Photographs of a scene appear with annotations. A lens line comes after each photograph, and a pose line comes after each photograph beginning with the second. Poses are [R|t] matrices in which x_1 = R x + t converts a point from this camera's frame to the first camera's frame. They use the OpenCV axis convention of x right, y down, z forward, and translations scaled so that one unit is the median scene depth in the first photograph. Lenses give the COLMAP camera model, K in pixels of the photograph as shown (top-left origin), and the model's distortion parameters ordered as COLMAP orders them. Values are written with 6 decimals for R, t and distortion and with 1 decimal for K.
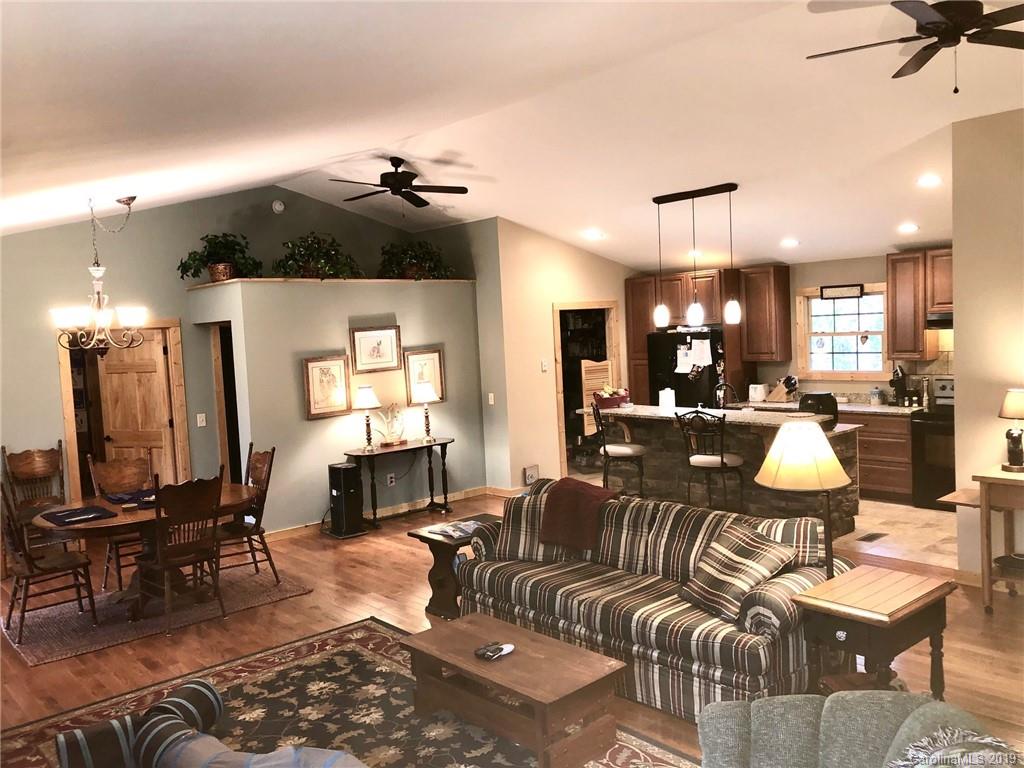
lens RADIAL K [[830.3, 0, 511.3], [0, 830.3, 381.1], [0, 0, 1]] dist [0.019769, -0.008930]
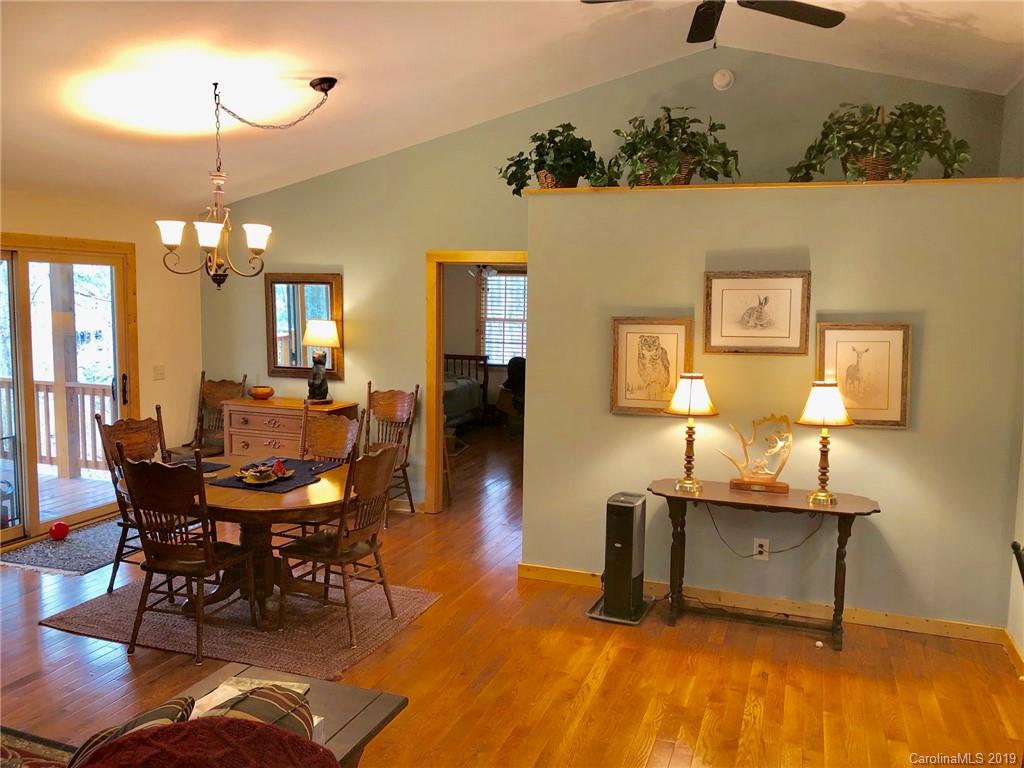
lens RADIAL K [[835.1, 0, 524.1], [0, 835.1, 380.5], [0, 0, 1]] dist [0.108855, -0.269352]
pose [[0.487239, 0.148049, -0.860627, 0.248842], [-0.099650, 0.988513, 0.113633, -0.041360], [0.867564, 0.030395, 0.496395, 0.583202]]
